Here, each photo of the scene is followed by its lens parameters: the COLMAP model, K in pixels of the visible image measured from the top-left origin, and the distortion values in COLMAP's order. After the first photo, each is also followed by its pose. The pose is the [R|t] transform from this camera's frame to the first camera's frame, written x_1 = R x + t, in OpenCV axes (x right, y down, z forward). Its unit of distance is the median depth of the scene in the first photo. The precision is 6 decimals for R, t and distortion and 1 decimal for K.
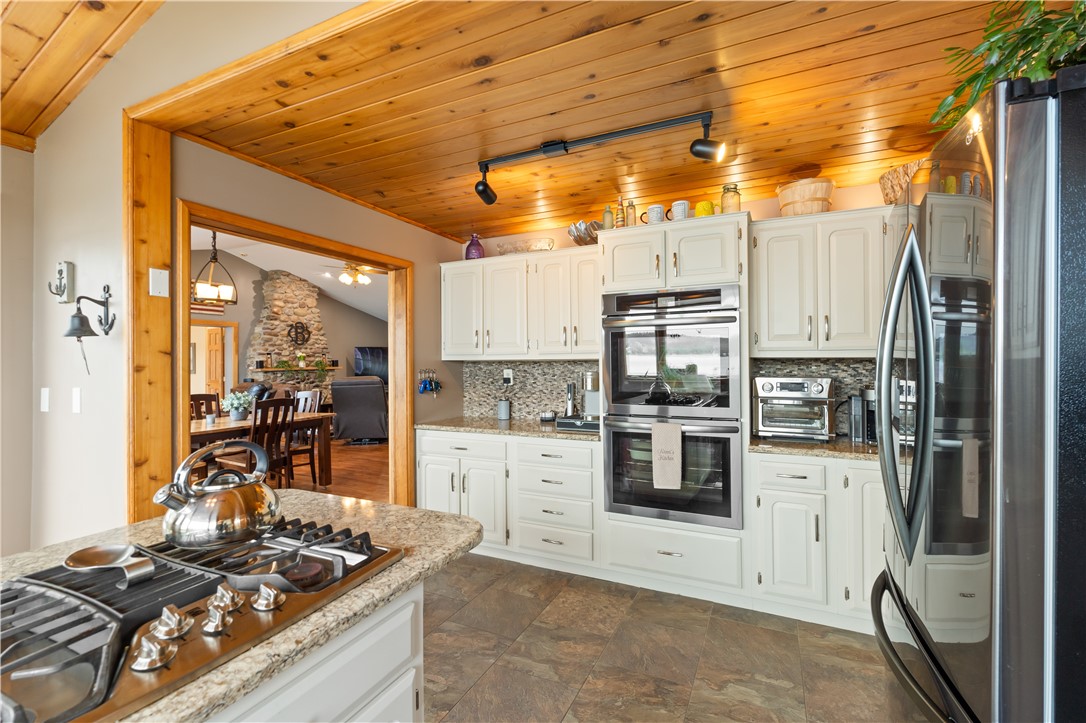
lens RADIAL K [[483.8, 0, 543.1], [0, 483.8, 360.4], [0, 0, 1]] dist [-0.002405, 0.000426]
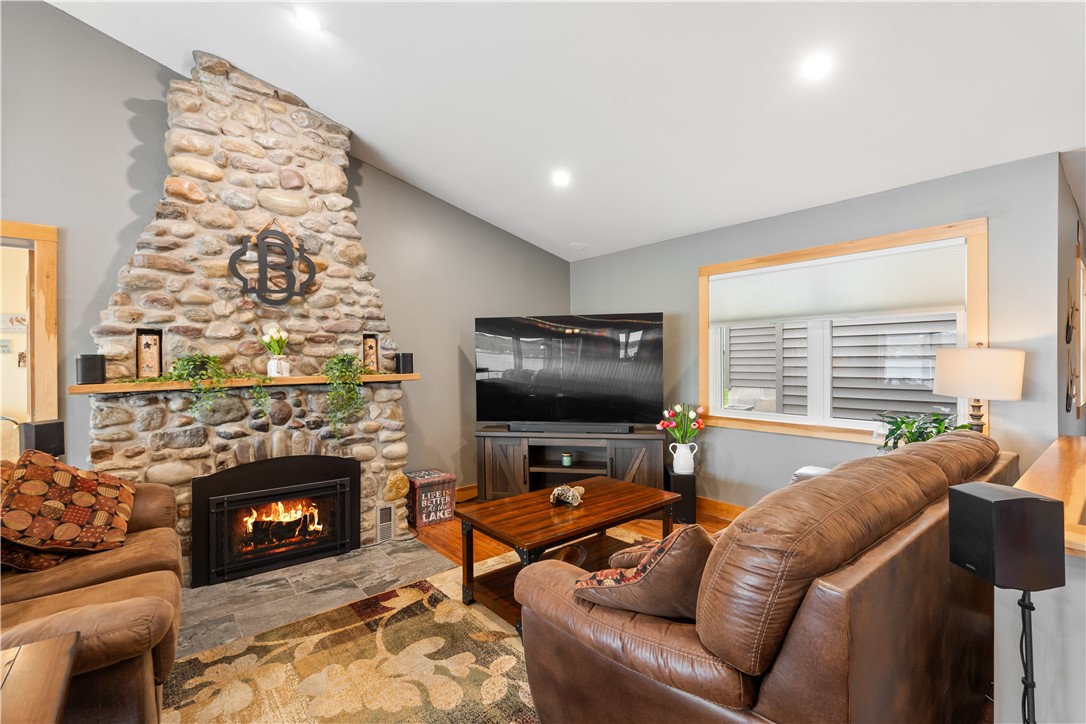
lens RADIAL K [[483.8, 0, 539.1], [0, 483.8, 357.6], [0, 0, 1]] dist [-0.002405, 0.000426]
pose [[0.902292, -0.004136, -0.431105, -0.219535], [0.003835, 0.999991, -0.001568, 0.003136], [0.431108, -0.000238, 0.902300, 0.803774]]
